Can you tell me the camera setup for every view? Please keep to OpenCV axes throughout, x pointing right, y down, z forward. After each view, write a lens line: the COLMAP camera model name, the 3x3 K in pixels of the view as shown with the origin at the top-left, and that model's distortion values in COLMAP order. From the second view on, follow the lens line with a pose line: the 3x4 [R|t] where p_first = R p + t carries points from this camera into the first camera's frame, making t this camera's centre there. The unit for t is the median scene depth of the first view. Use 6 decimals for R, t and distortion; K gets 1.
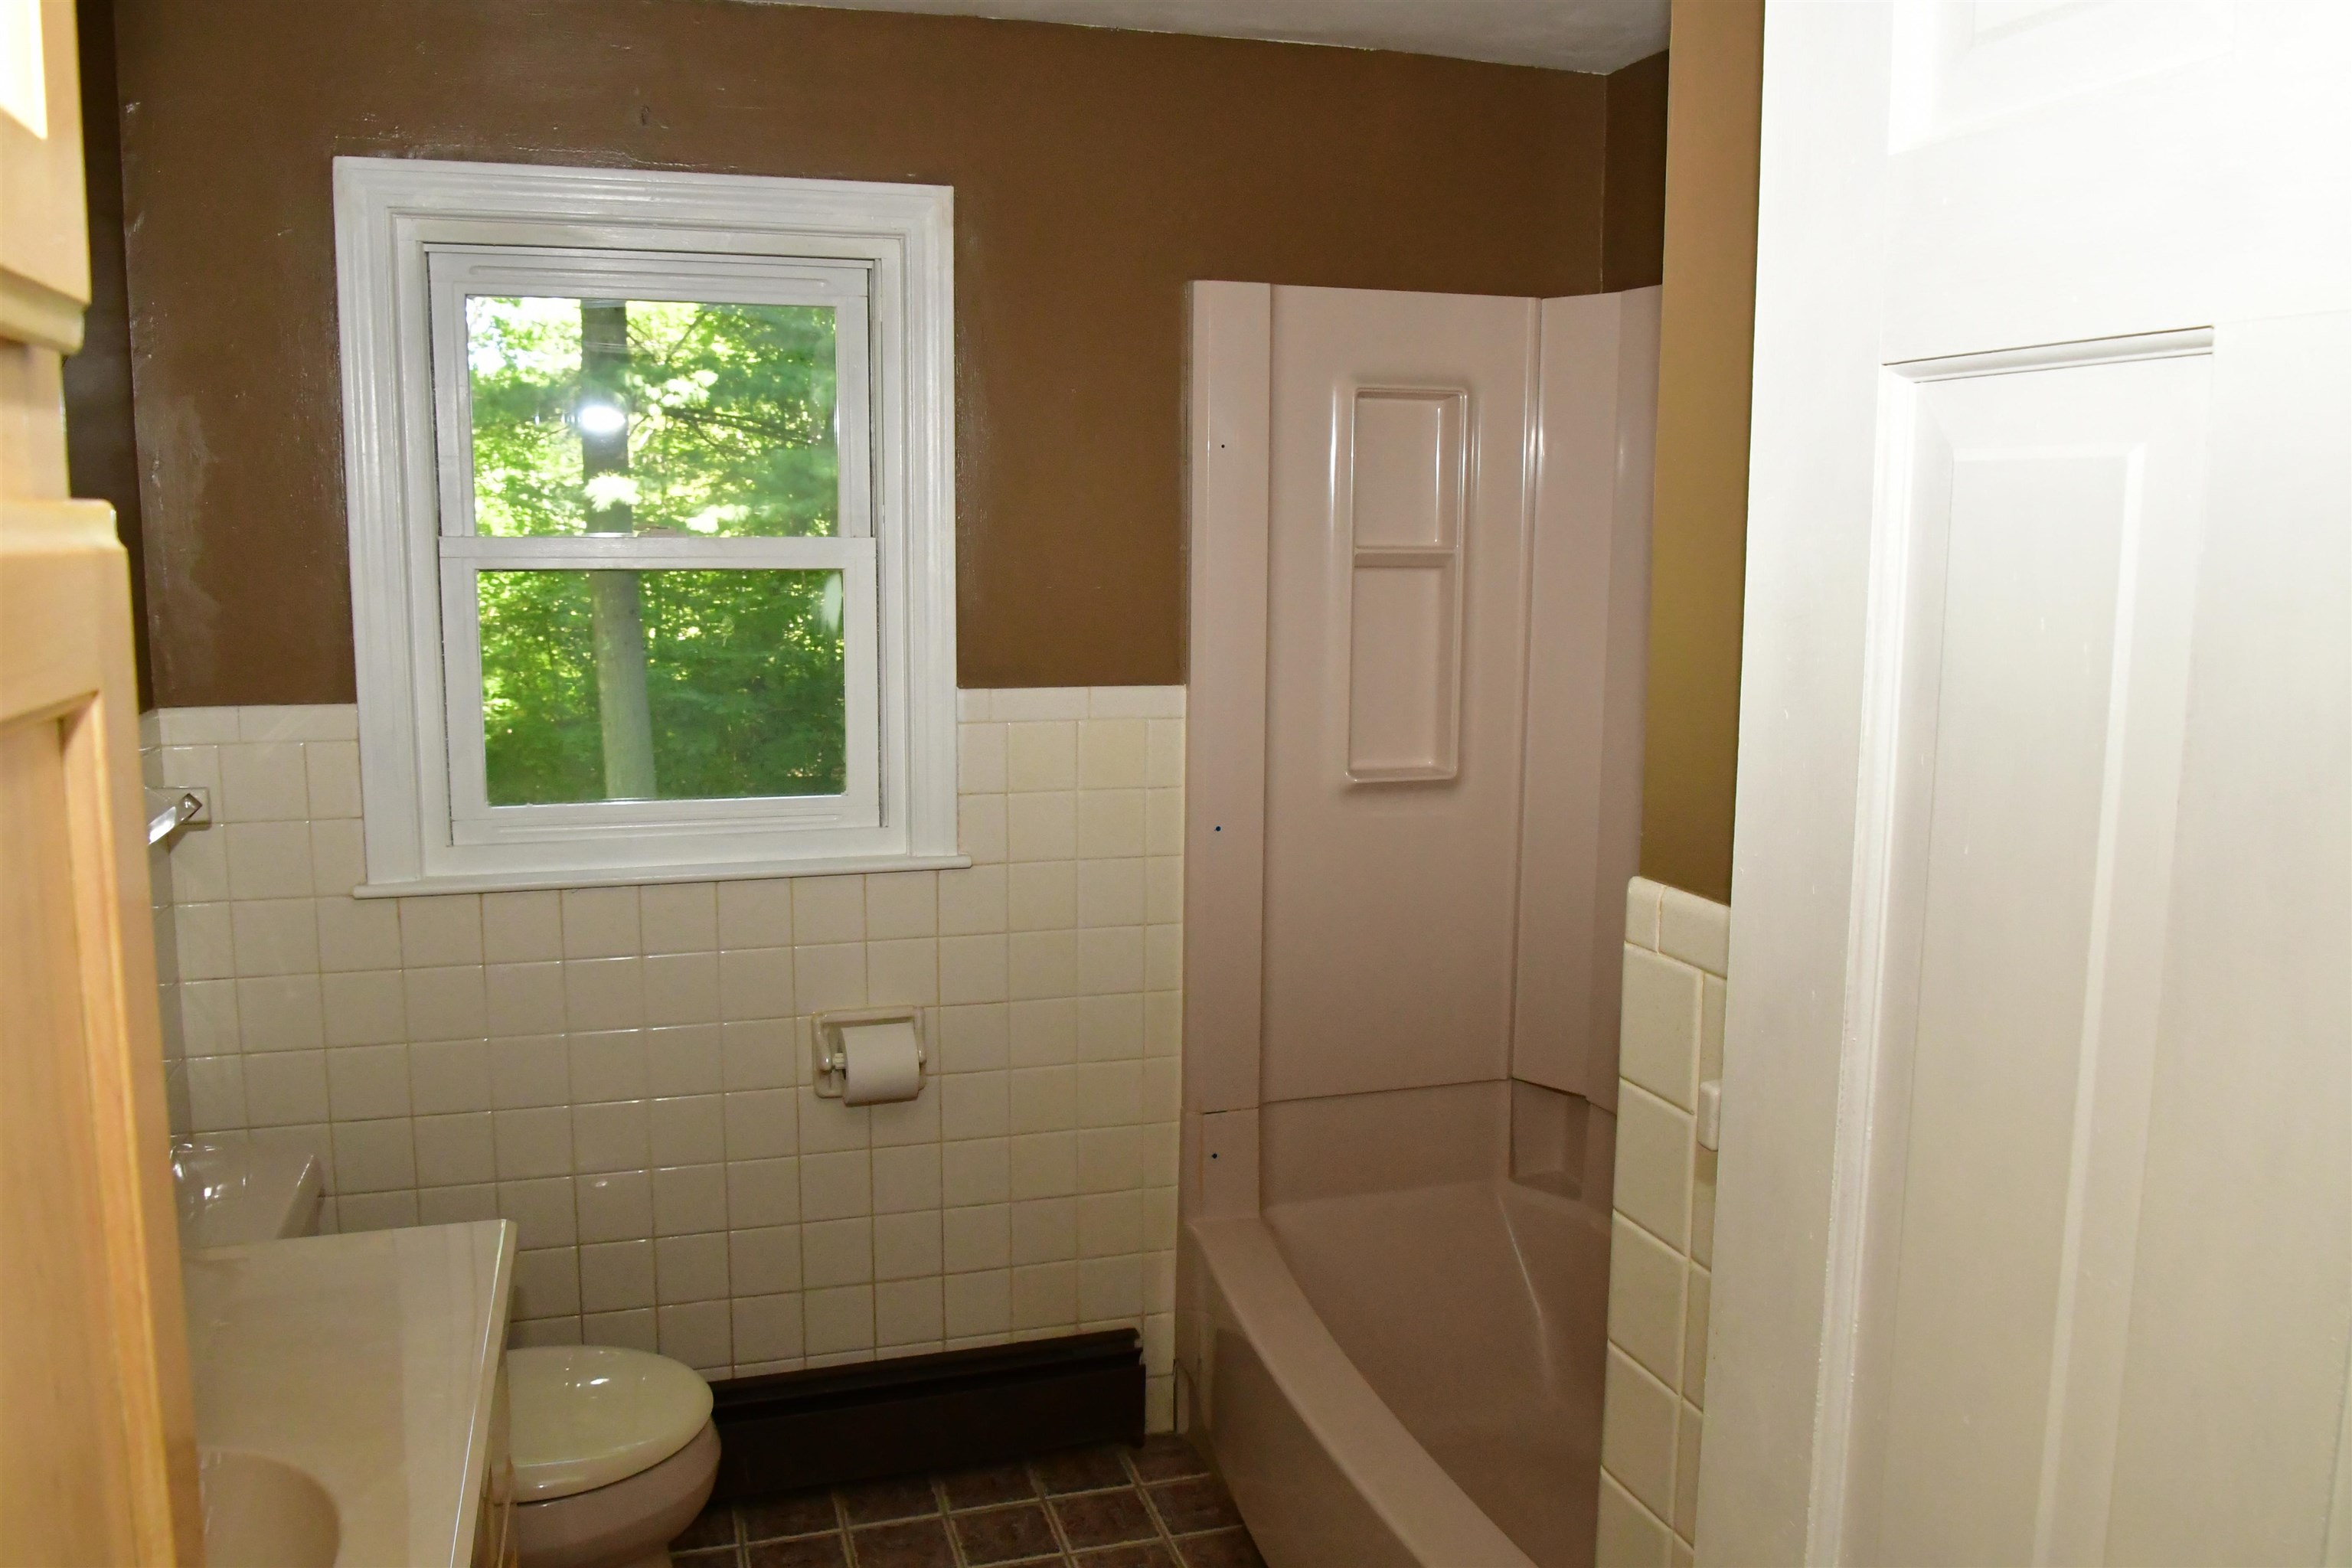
lens RADIAL K [[1842.3, 0, 1176.0], [0, 1842.3, 784.0], [0, 0, 1]] dist [-0.047208, -0.005320]
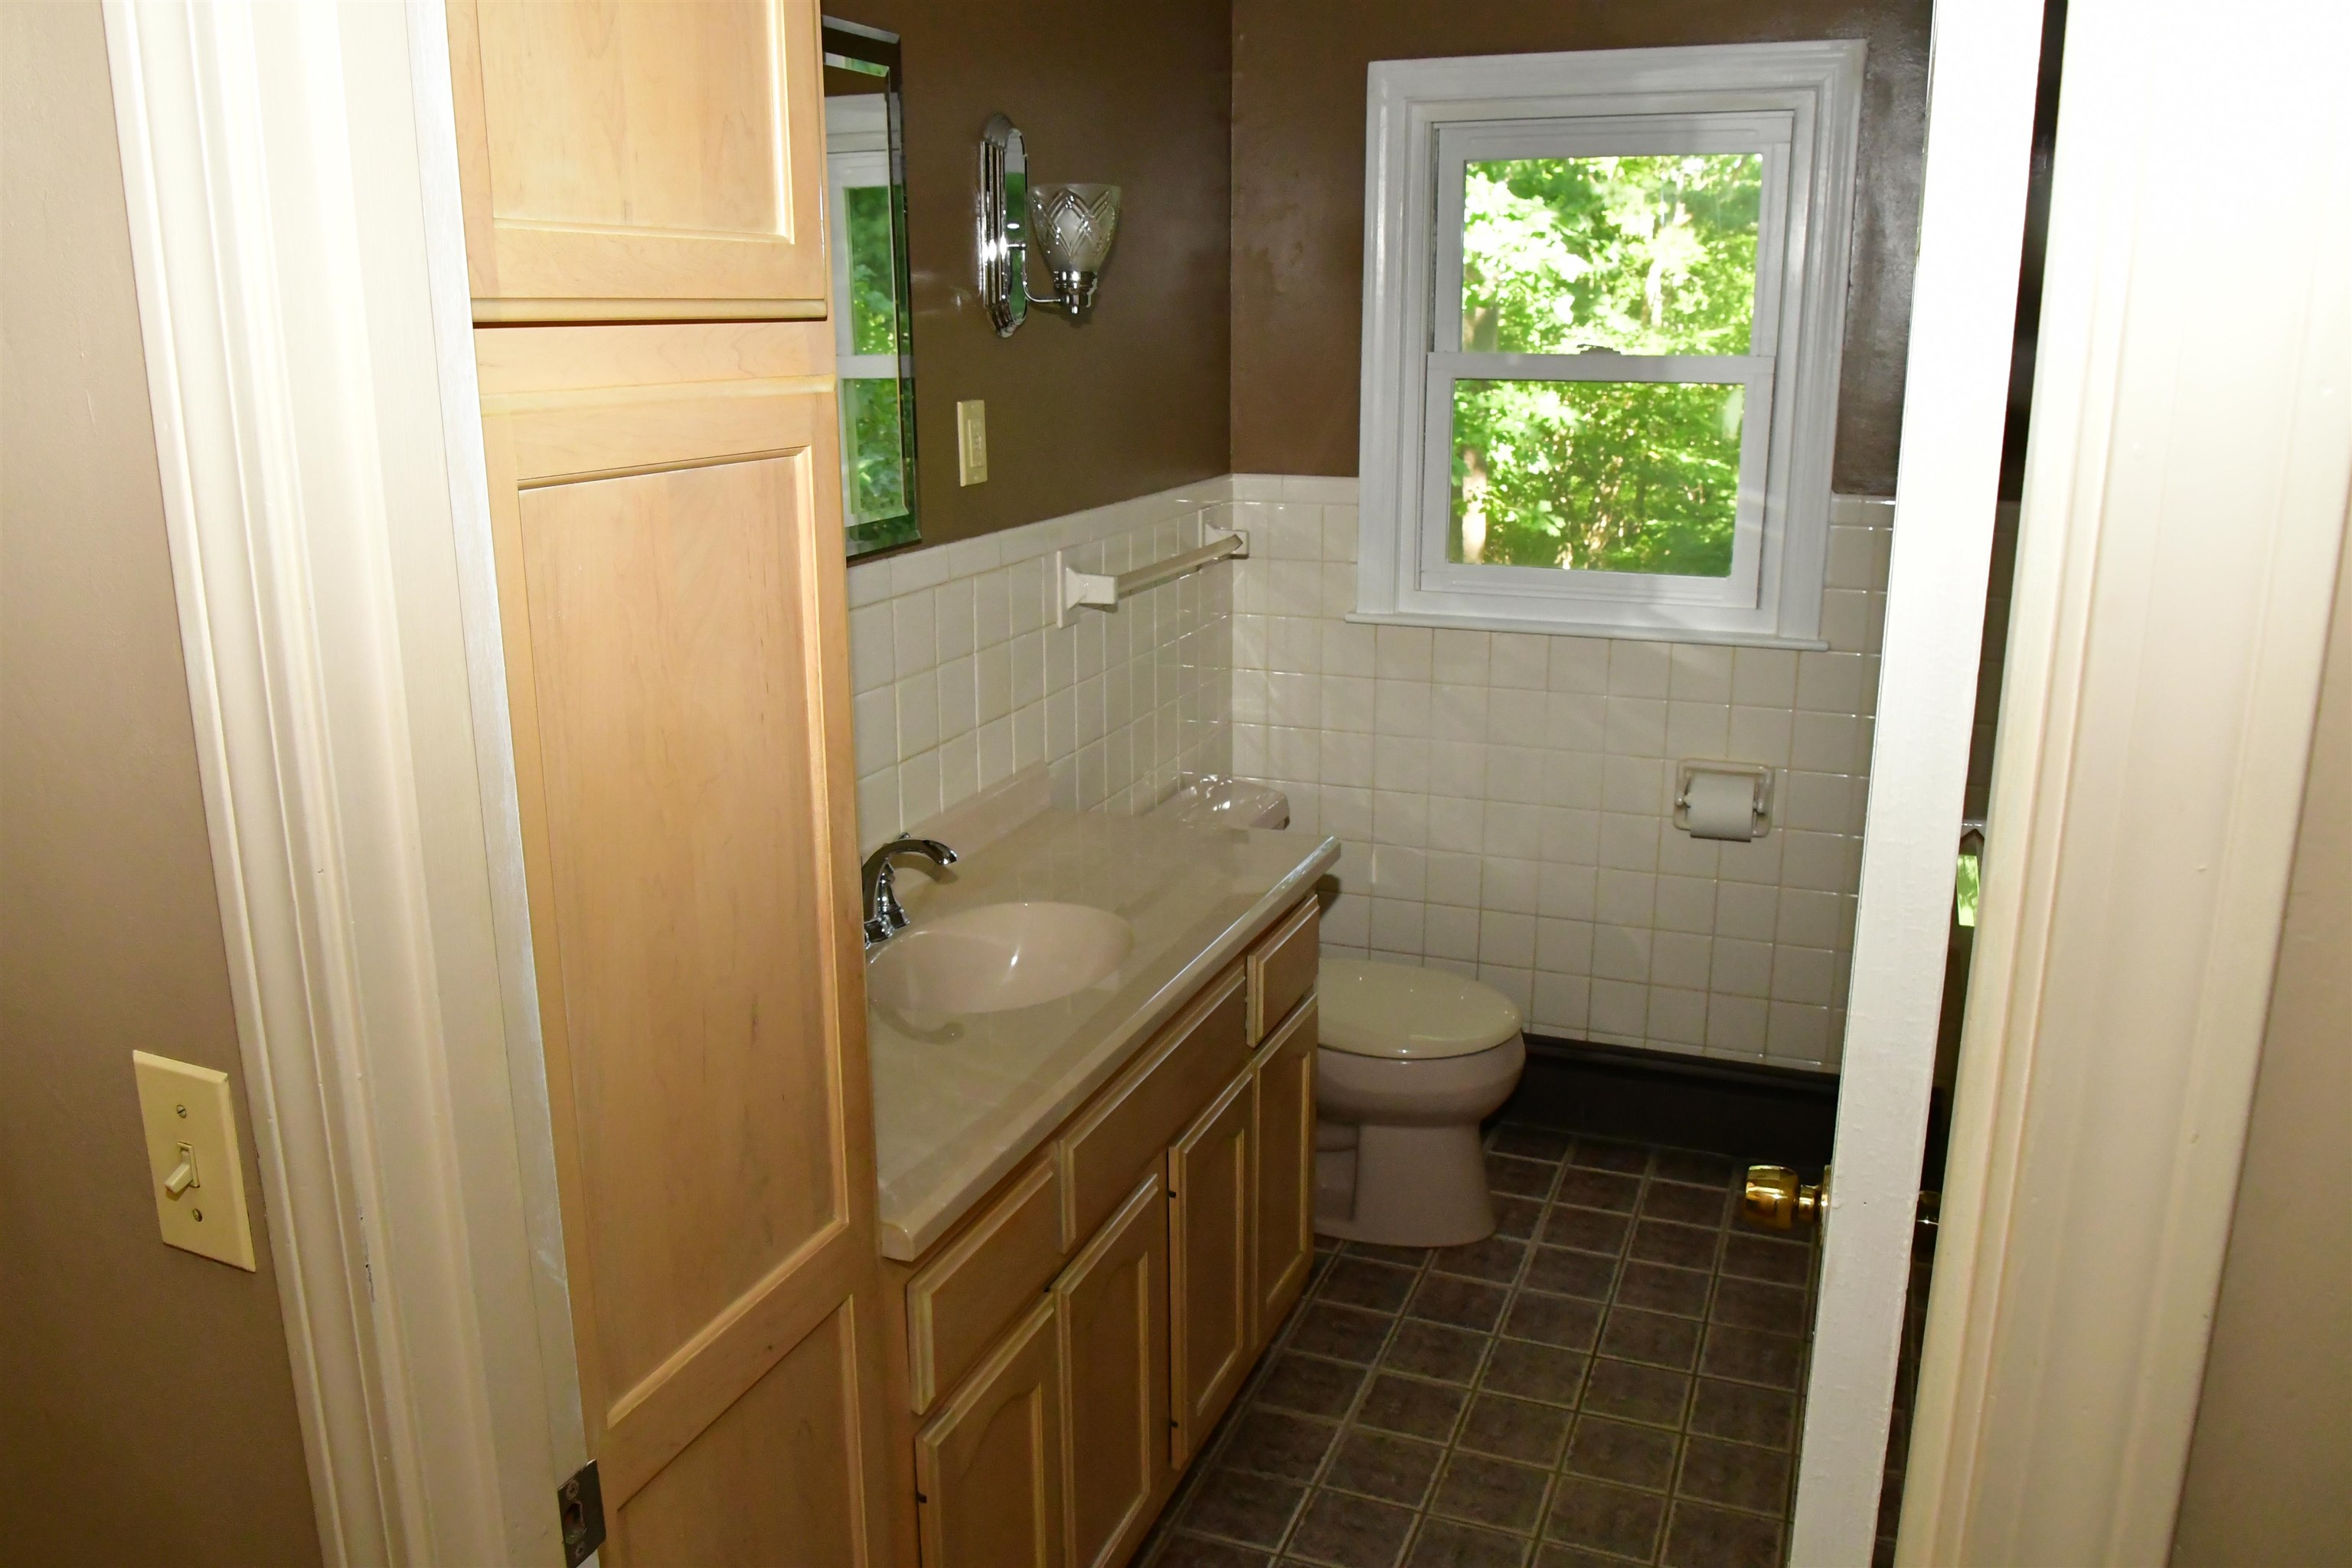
lens RADIAL K [[1842.3, 0, 1176.0], [0, 1842.3, 784.0], [0, 0, 1]] dist [-0.047208, -0.005320]
pose [[0.774432, 0.148276, -0.615037, 0.297737], [-0.081804, 0.987455, 0.135055, 0.006682], [0.627346, -0.054278, 0.776846, -0.144189]]
